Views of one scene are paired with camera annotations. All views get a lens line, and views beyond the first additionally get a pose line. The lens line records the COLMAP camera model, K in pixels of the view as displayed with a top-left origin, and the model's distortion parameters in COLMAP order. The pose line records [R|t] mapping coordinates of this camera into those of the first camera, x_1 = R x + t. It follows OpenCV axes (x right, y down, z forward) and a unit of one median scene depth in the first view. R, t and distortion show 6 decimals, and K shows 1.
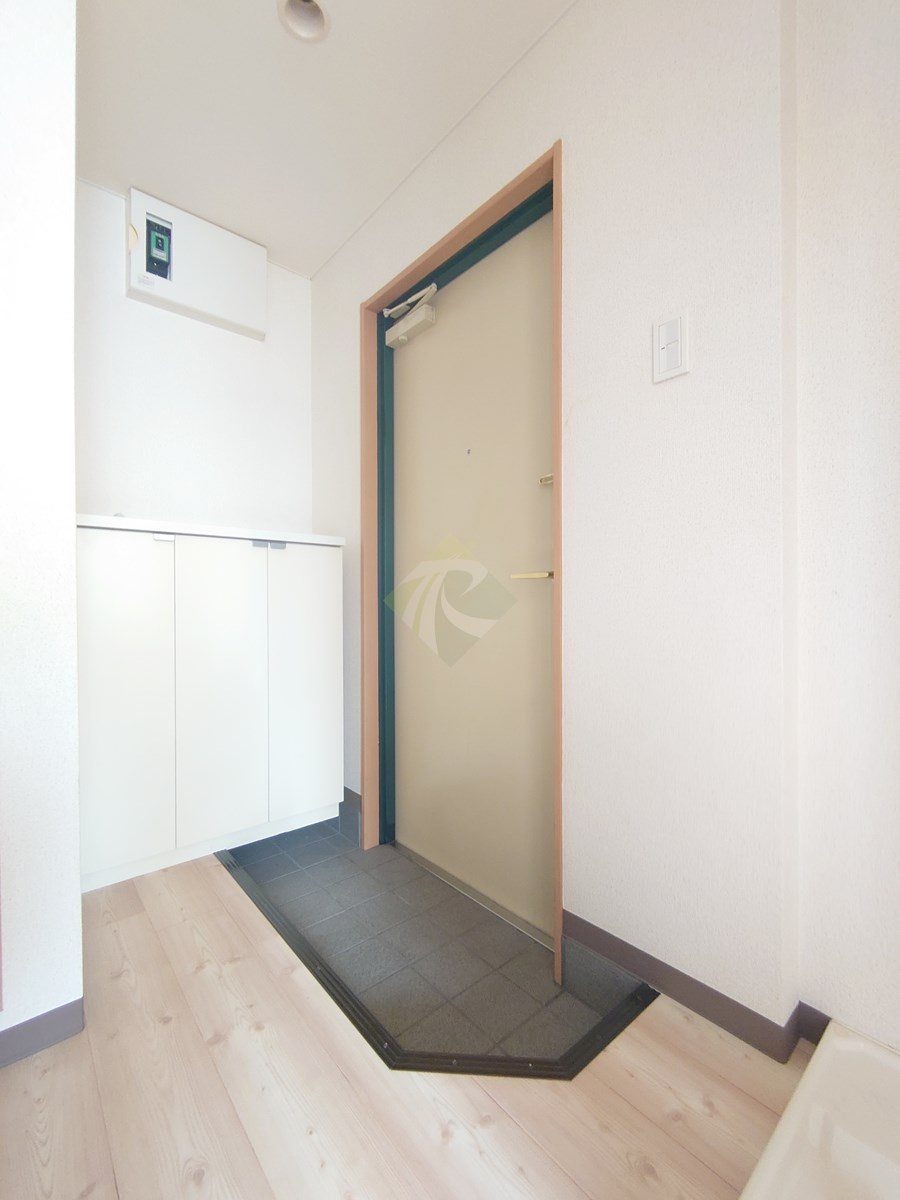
lens RADIAL K [[530.7, 0, 428.6], [0, 530.7, 599.9], [0, 0, 1]] dist [0.001045, -0.000235]
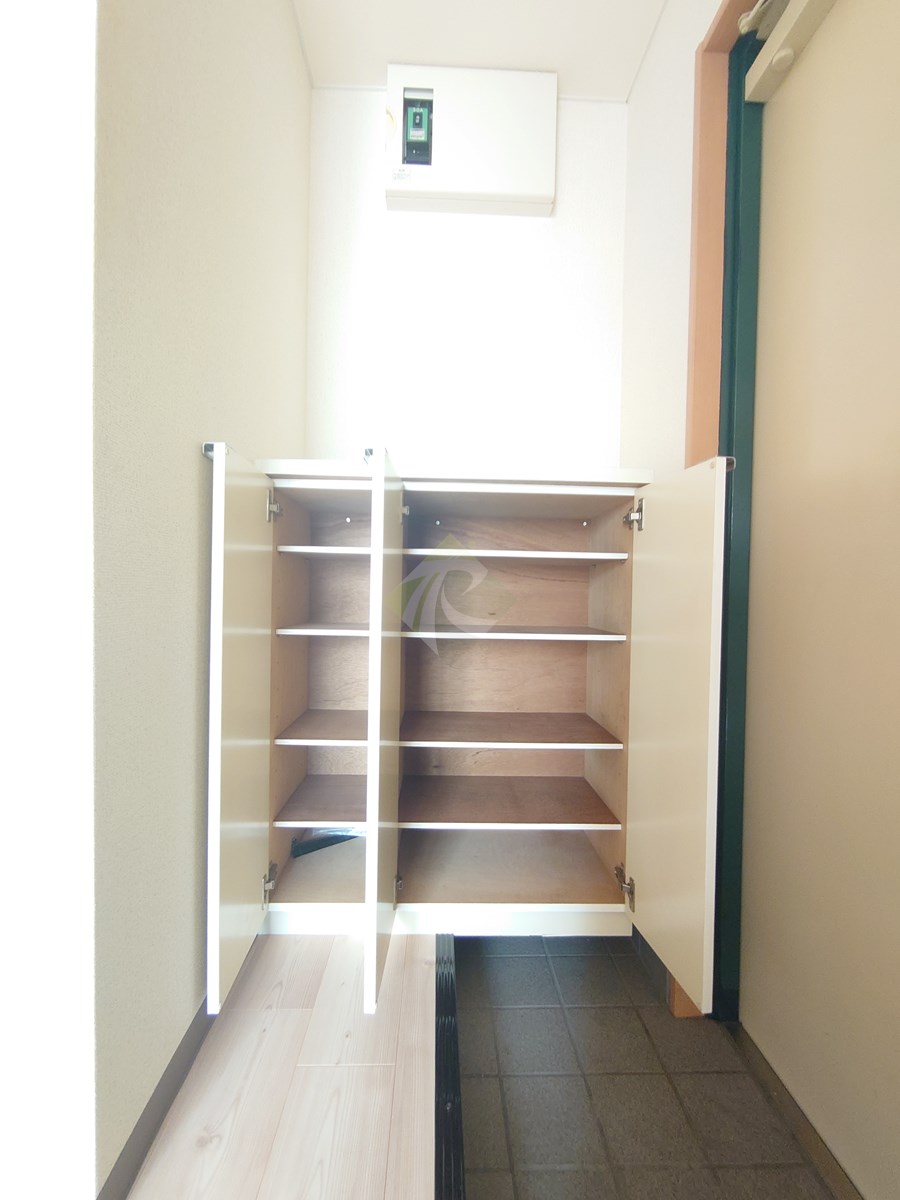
lens RADIAL K [[508.4, 0, 450.0], [0, 508.4, 600.0], [0, 0, 1]] dist [-0.008841, -0.000864]
pose [[0.801316, 0.026241, -0.597666, -0.002343], [-0.020443, 0.999655, 0.016483, 0.016019], [0.597892, -0.000990, 0.801576, 0.276792]]
